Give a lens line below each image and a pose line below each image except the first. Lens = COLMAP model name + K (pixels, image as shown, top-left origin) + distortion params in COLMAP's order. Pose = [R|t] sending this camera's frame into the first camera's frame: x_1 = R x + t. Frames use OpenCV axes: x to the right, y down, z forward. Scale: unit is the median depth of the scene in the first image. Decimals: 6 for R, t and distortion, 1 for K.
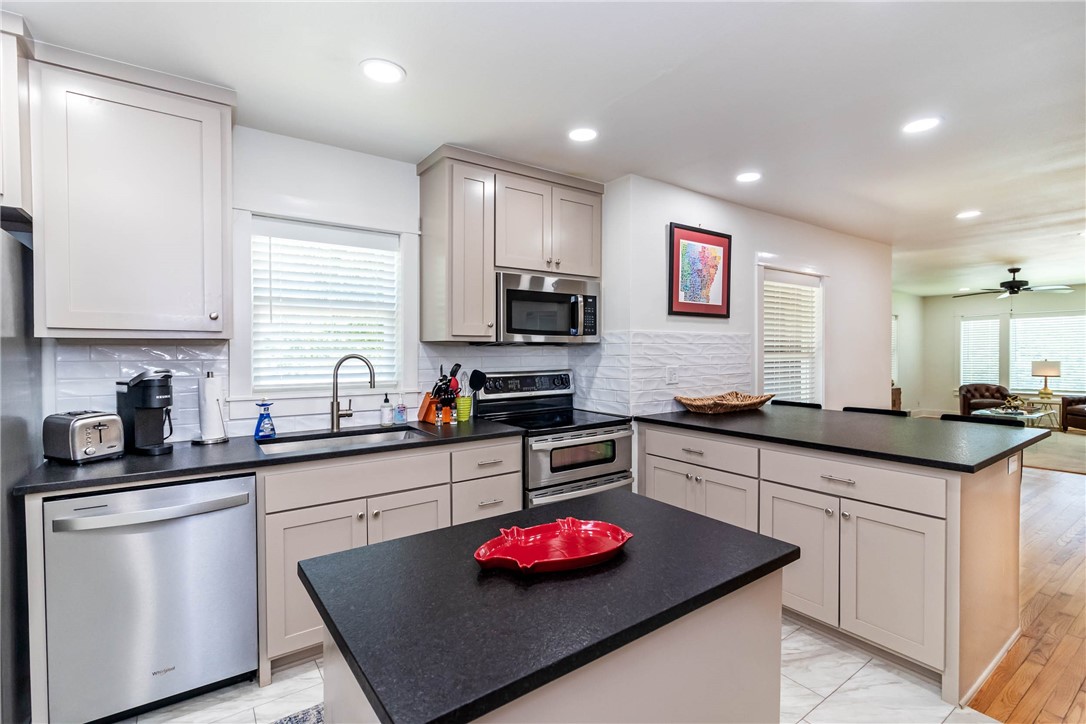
lens RADIAL K [[506.8, 0, 541.9], [0, 506.8, 360.7], [0, 0, 1]] dist [-0.000240, 0.000037]
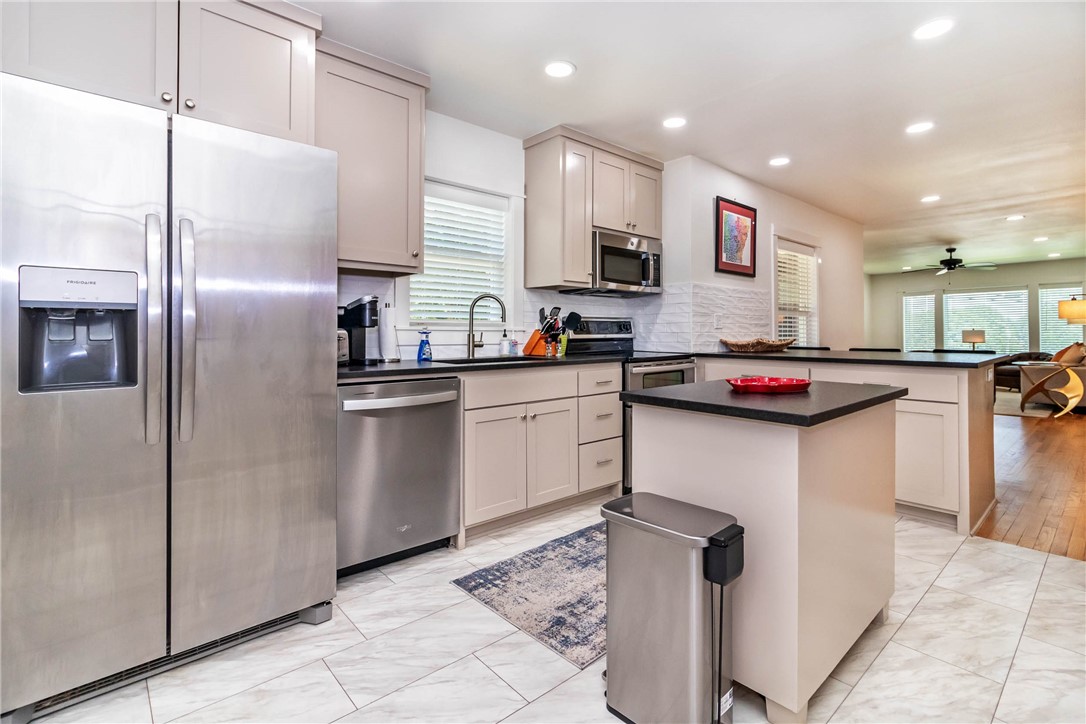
lens RADIAL K [[506.8, 0, 554.2], [0, 506.8, 328.4], [0, 0, 1]] dist [-0.000240, 0.000037]
pose [[0.994283, 0.002575, 0.106745, -0.294673], [-0.000135, 0.999739, -0.022859, 0.082236], [-0.106776, 0.022714, 0.994024, -0.181296]]
